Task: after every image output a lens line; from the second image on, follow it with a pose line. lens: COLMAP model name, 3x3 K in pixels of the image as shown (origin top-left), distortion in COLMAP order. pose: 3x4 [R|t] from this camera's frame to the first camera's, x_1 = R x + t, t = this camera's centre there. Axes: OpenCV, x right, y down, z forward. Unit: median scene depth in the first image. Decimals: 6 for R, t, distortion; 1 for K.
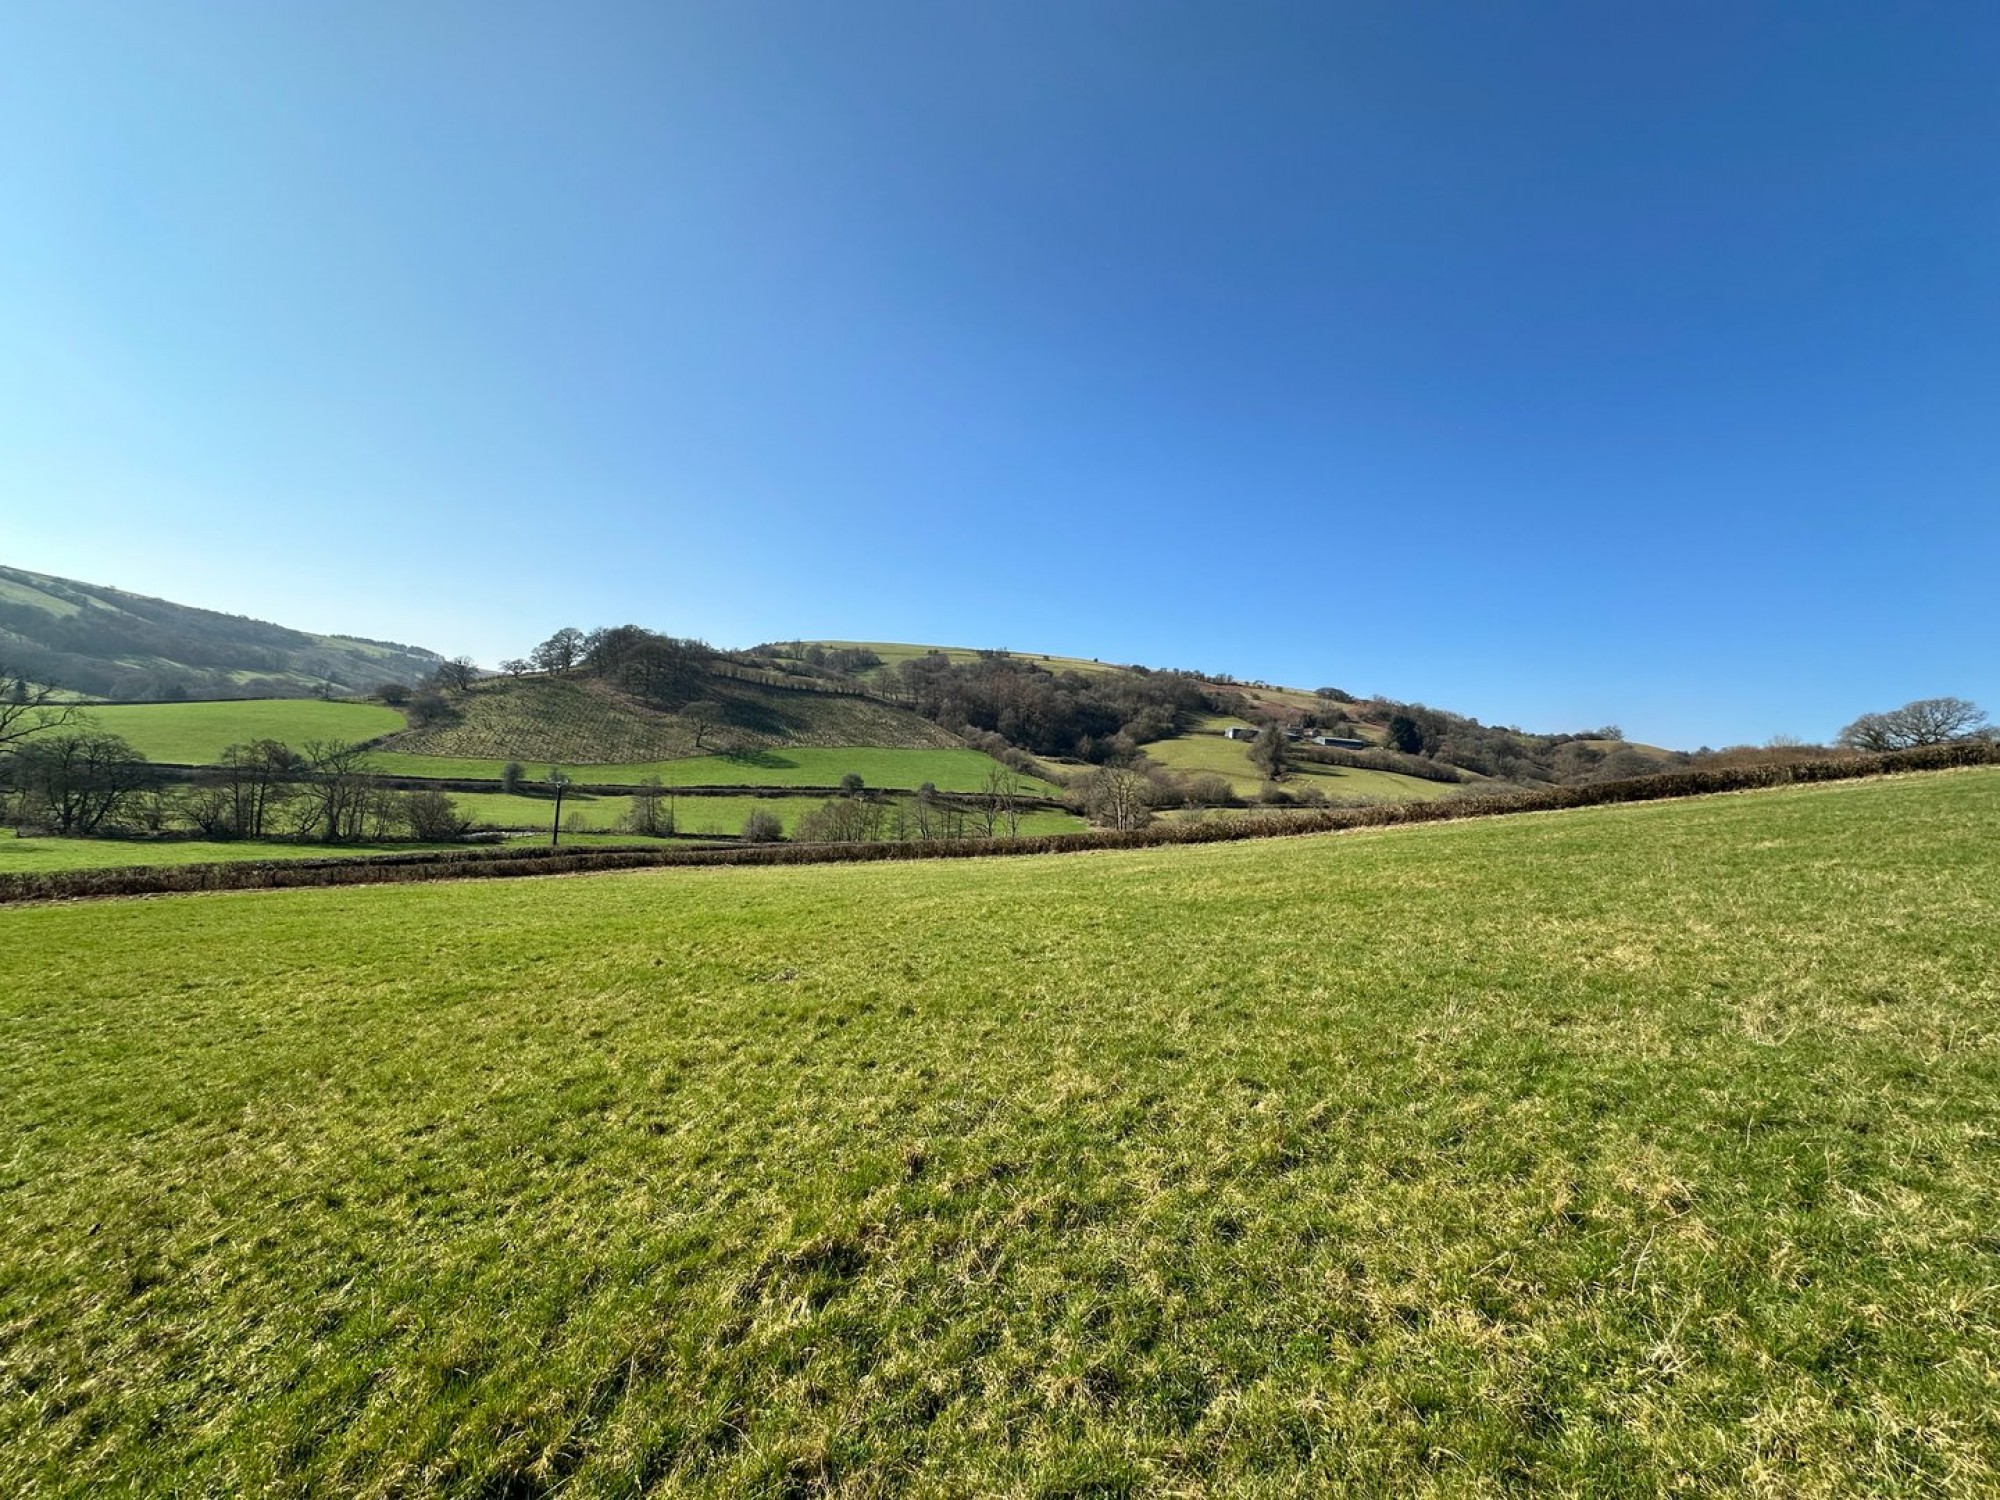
lens RADIAL K [[795.4, 0, 996.8], [0, 795.4, 751.7], [0, 0, 1]] dist [-0.014200, 0.000197]
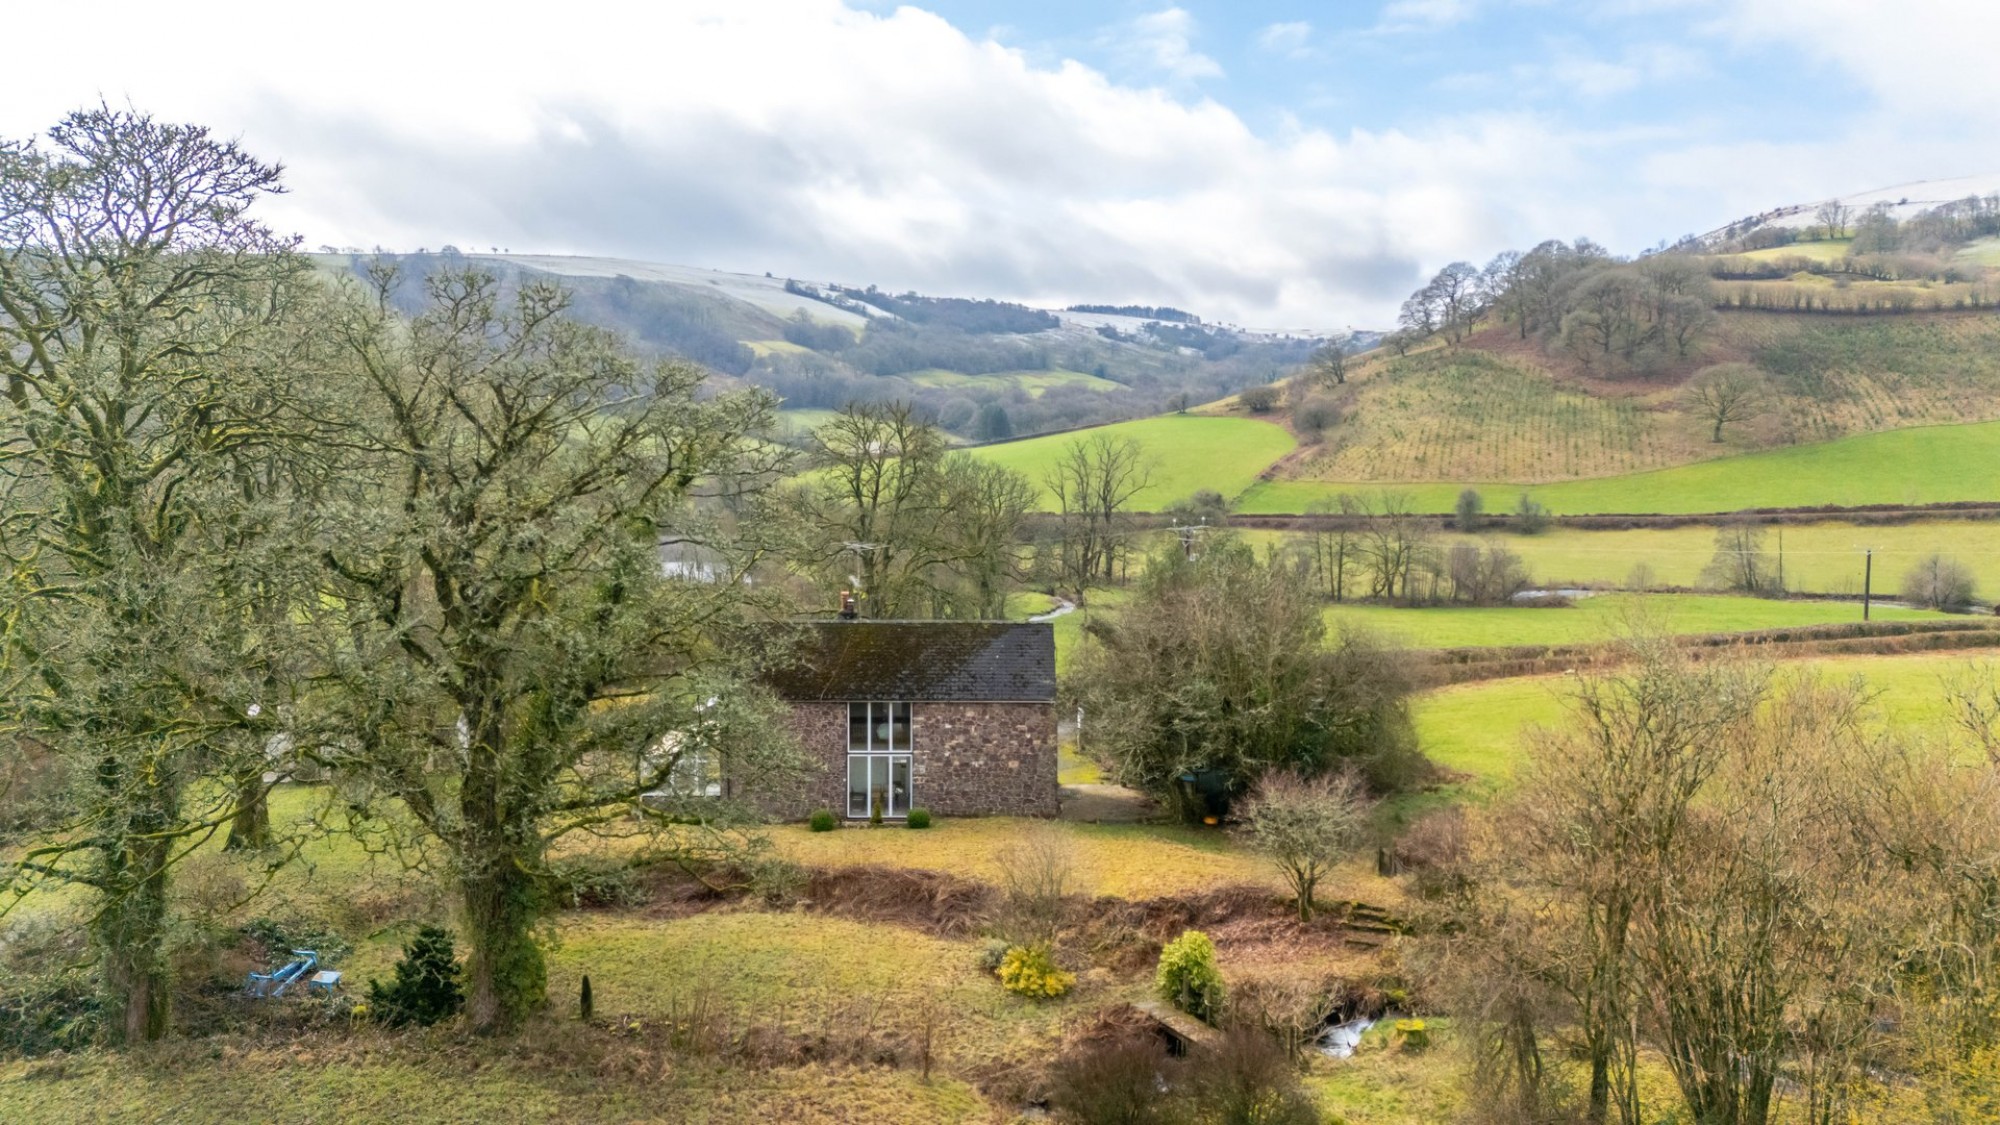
lens RADIAL K [[1449.8, 0, 996.7], [0, 1449.8, 568.0], [0, 0, 1]] dist [0.066682, -0.008262]
pose [[0.744004, -0.008480, -0.668121, -0.025510], [0.072897, 0.994981, 0.068548, -0.016076], [0.664187, -0.099704, 0.740888, -0.111264]]
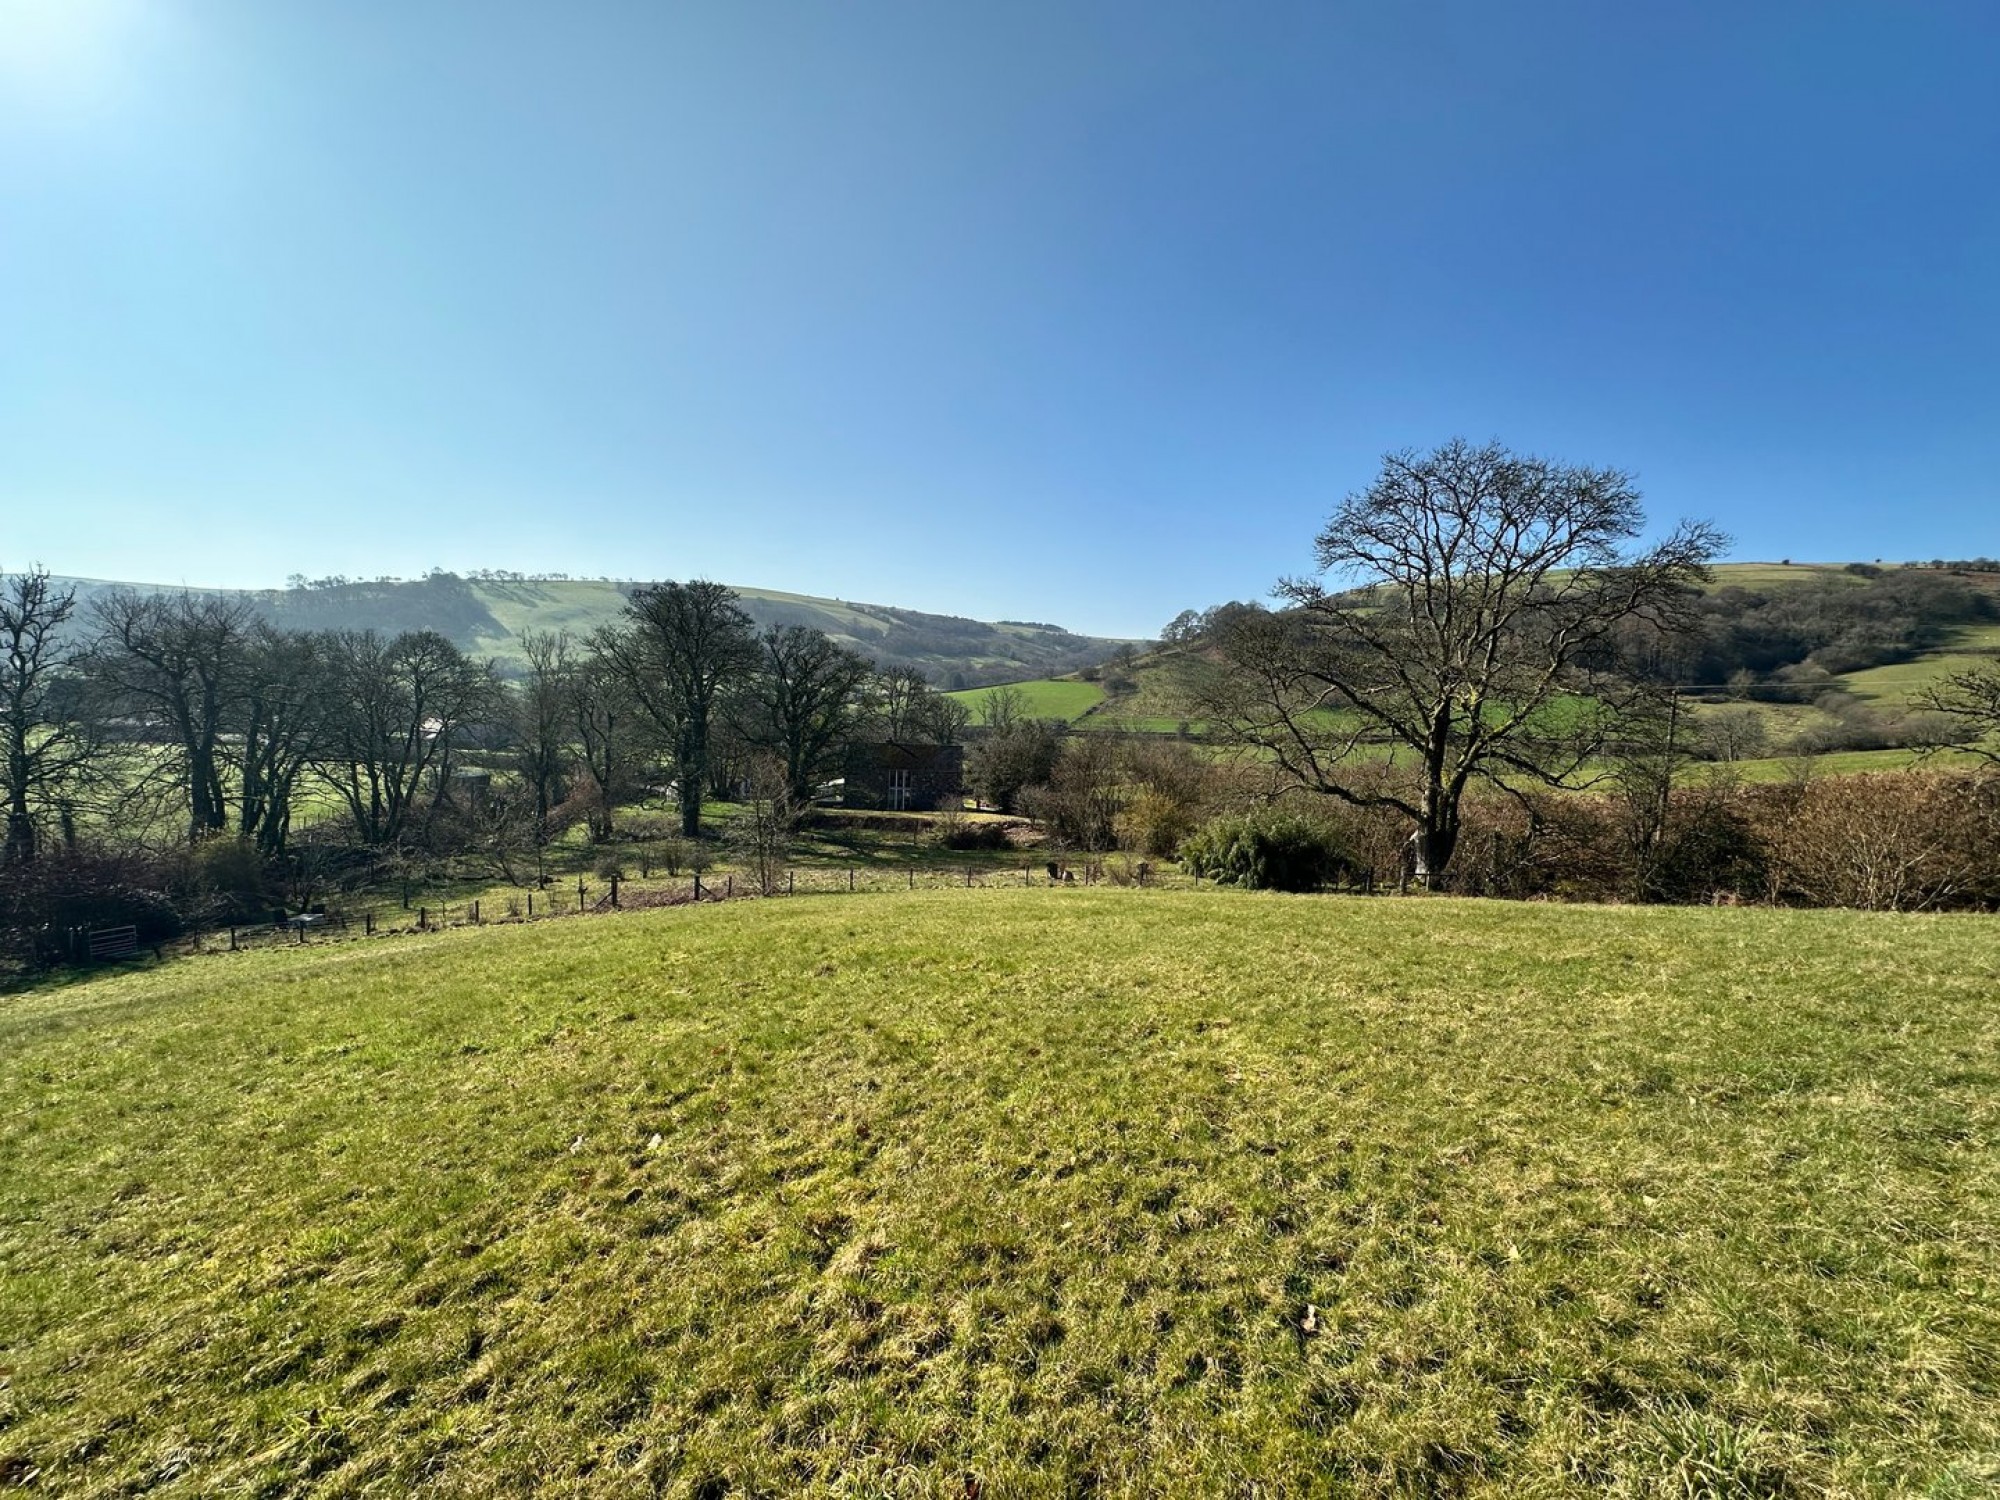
lens RADIAL K [[795.4, 0, 996.2], [0, 795.4, 748.3], [0, 0, 1]] dist [-0.014200, 0.000197]
pose [[0.776467, 0.002250, -0.630154, 0.018417], [0.040532, 0.997745, 0.053506, -0.012355], [0.628853, -0.067087, 0.774624, -0.156210]]
